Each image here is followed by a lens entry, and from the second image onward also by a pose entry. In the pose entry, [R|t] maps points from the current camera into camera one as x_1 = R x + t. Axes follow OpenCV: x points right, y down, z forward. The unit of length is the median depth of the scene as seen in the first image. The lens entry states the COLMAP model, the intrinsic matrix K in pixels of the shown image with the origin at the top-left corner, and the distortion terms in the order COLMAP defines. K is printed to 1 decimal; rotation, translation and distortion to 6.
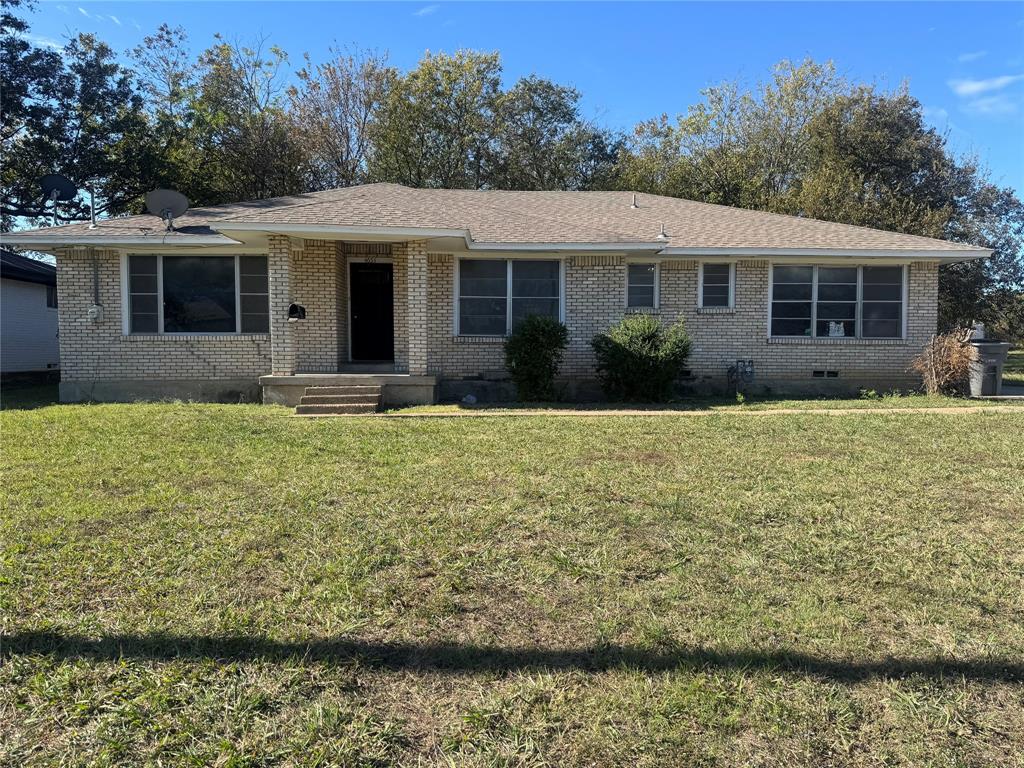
lens RADIAL K [[751.5, 0, 510.8], [0, 751.5, 379.1], [0, 0, 1]] dist [0.008028, -0.014128]
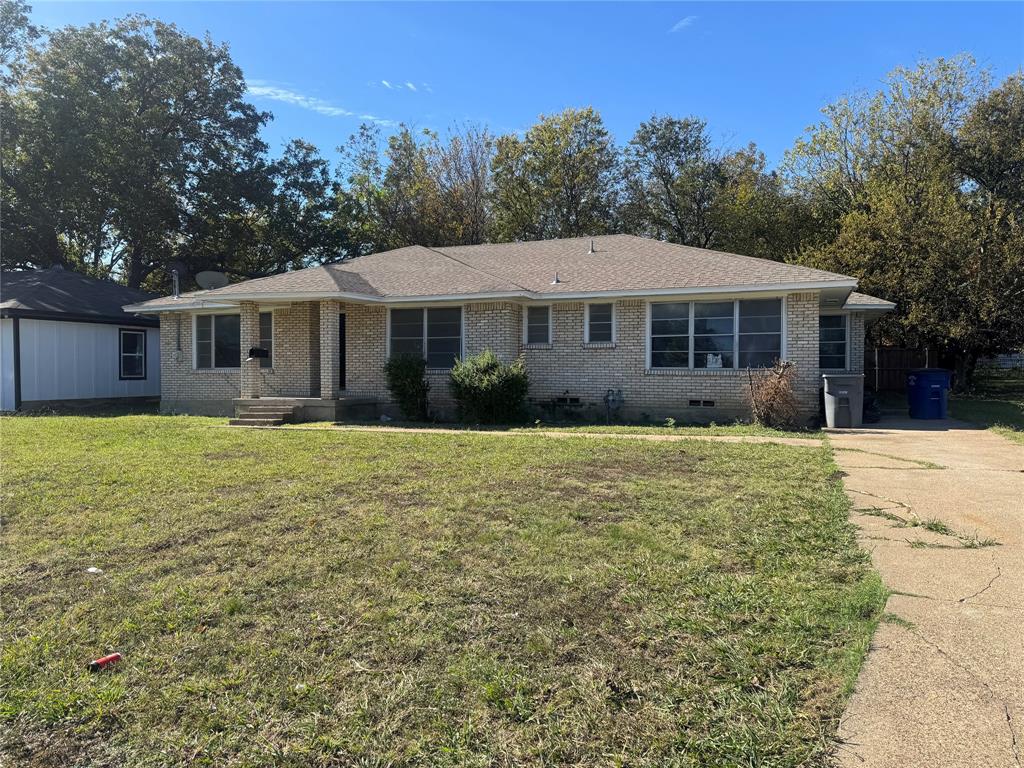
lens RADIAL K [[751.5, 0, 515.1], [0, 751.5, 388.5], [0, 0, 1]] dist [0.008028, -0.014128]
pose [[0.913324, 0.006208, -0.407187, 0.612647], [-0.015877, 0.999666, -0.020373, -0.001869], [0.406925, 0.025072, 0.913118, -0.073700]]
